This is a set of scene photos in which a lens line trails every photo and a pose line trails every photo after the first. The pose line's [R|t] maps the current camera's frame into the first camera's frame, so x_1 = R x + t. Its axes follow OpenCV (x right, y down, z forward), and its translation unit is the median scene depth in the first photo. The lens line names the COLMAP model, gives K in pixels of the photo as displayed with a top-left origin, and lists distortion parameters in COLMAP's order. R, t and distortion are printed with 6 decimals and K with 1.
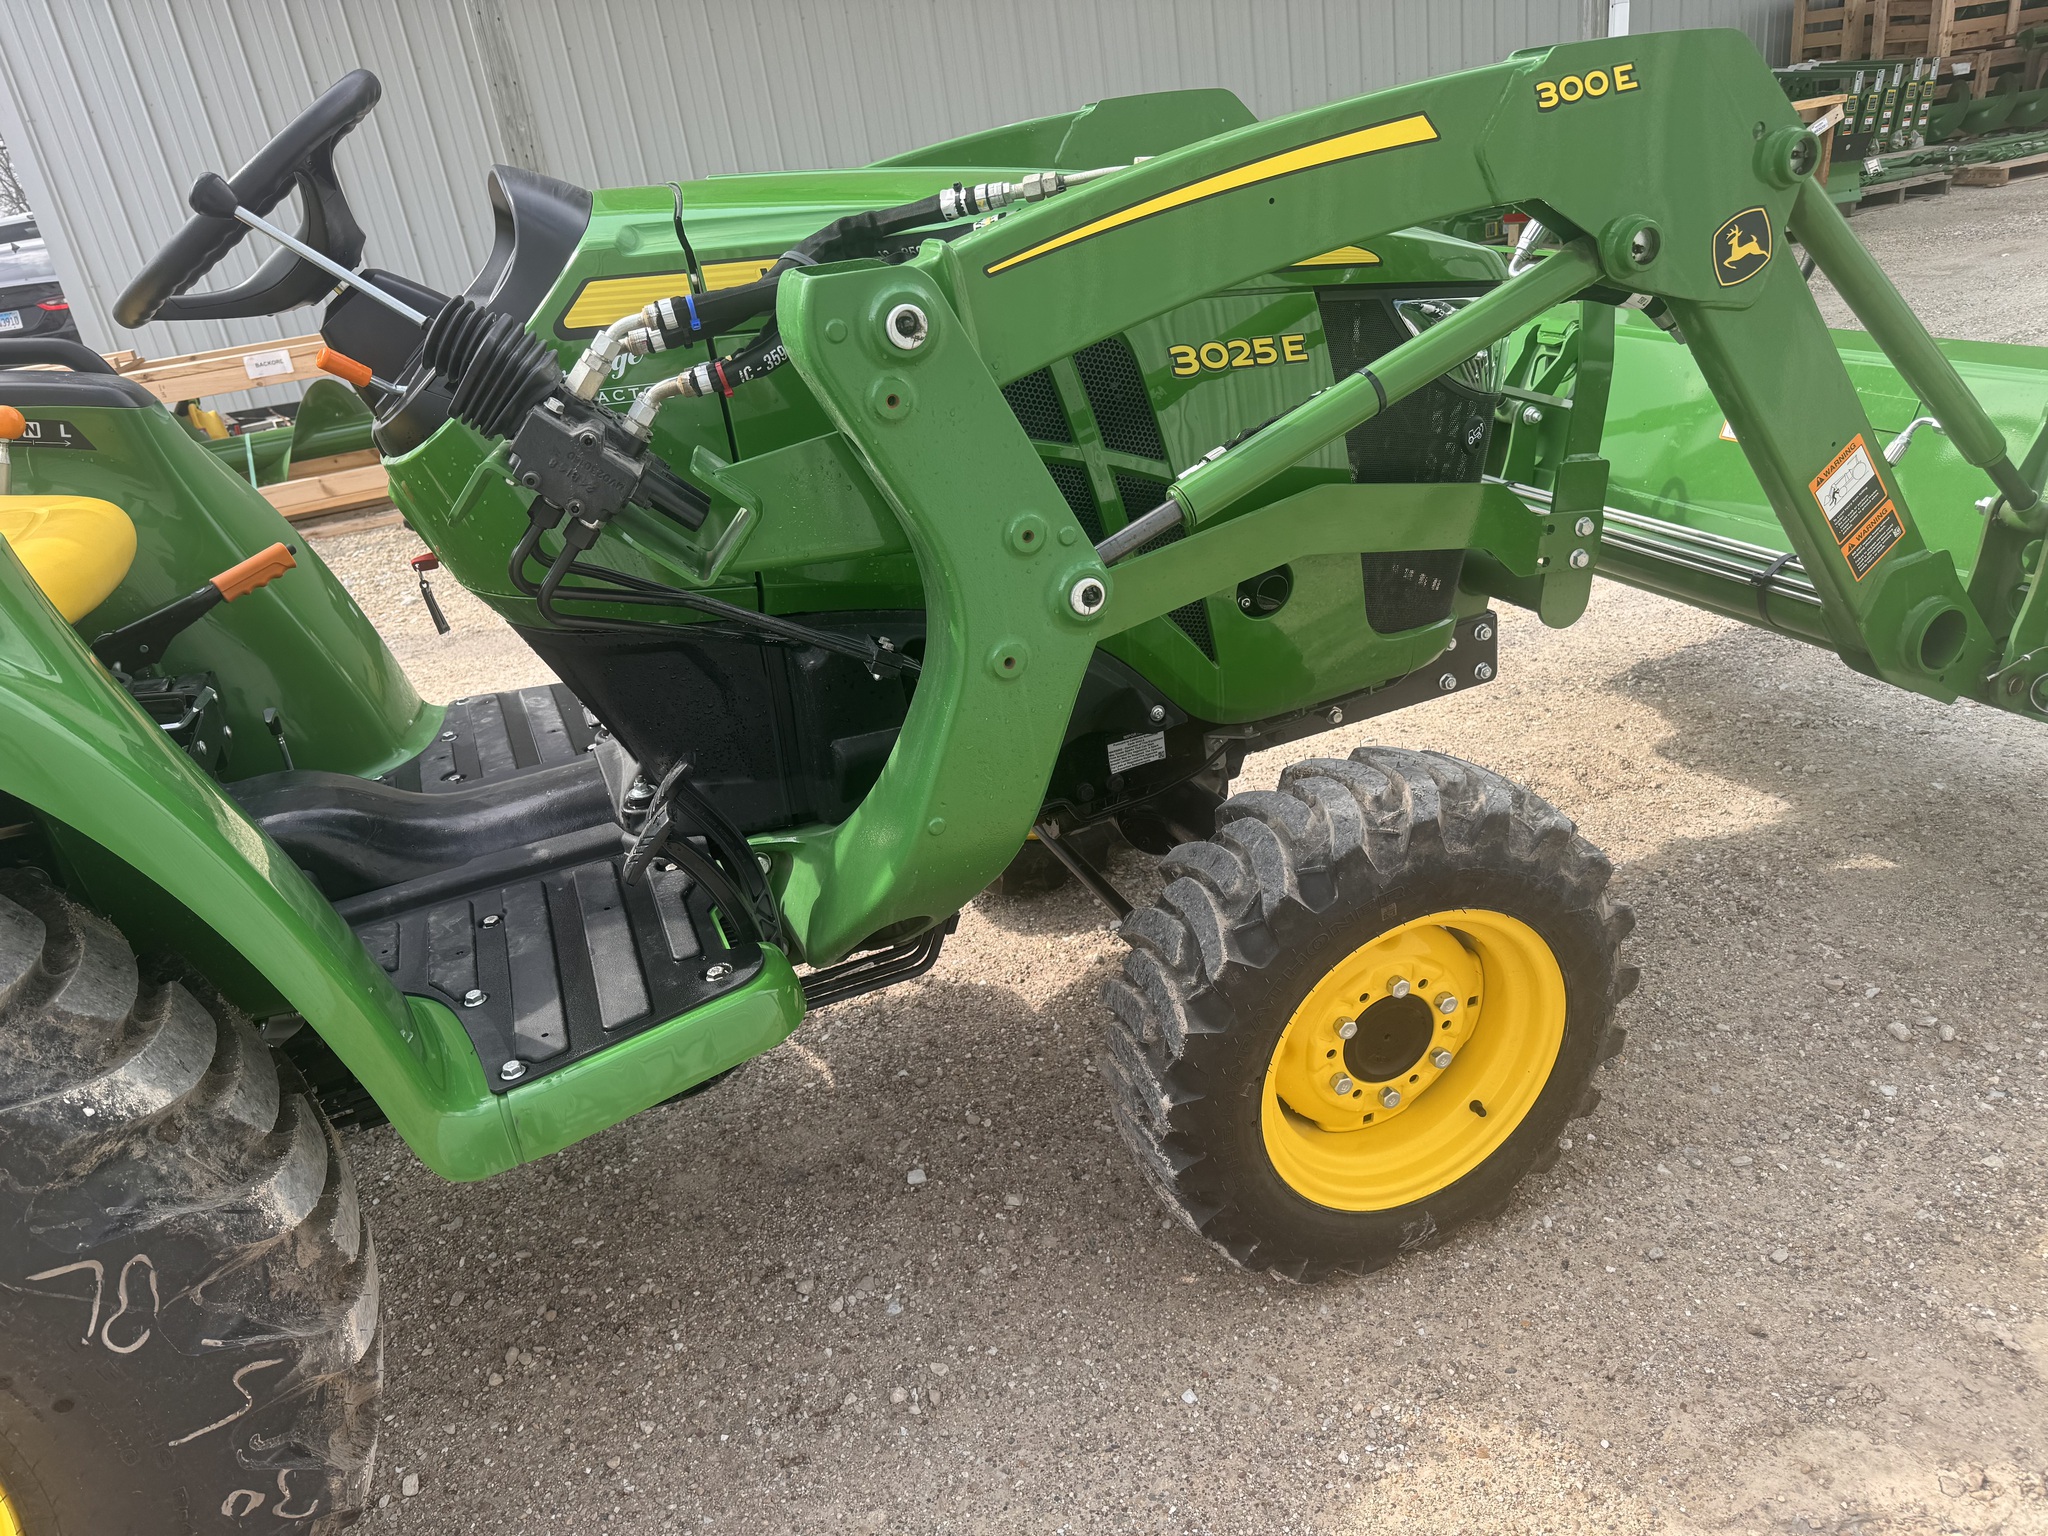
lens RADIAL K [[1448.3, 0, 909.2], [0, 1448.3, 745.9], [0, 0, 1]] dist [0.024084, -0.036896]
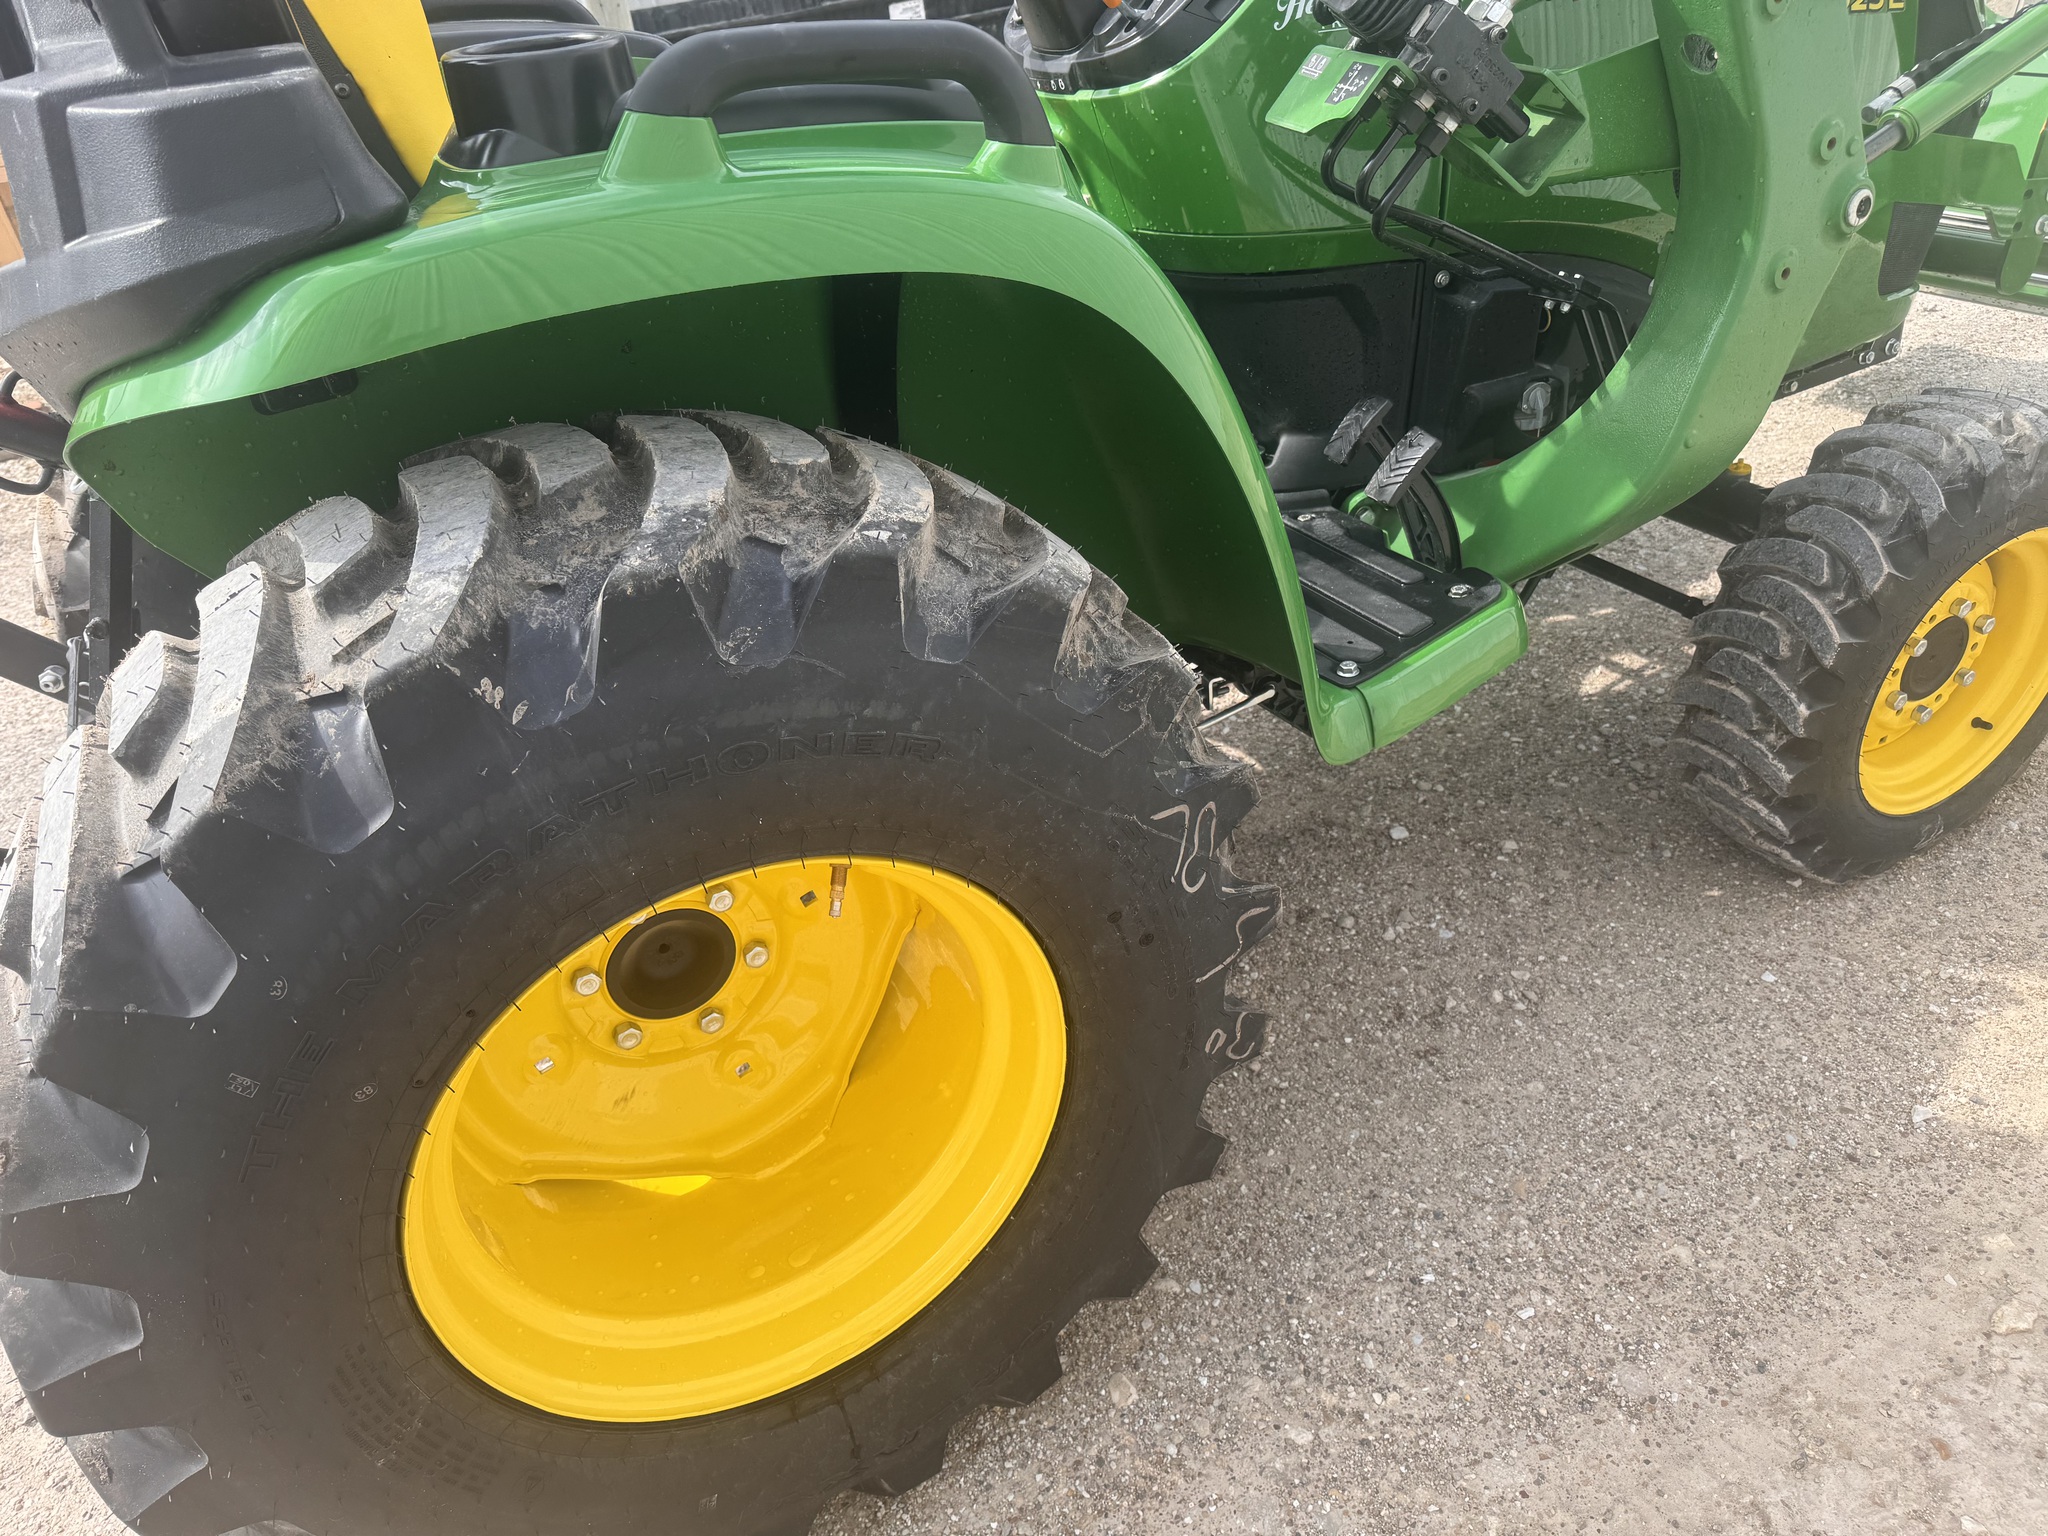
lens RADIAL K [[1448.3, 0, 1015.3], [0, 1448.3, 759.2], [0, 0, 1]] dist [0.024084, -0.036896]
pose [[0.994088, -0.038712, 0.101443, -0.527052], [0.023278, 0.988544, 0.149125, 0.104712], [-0.106054, -0.145882, 0.983601, -0.024429]]
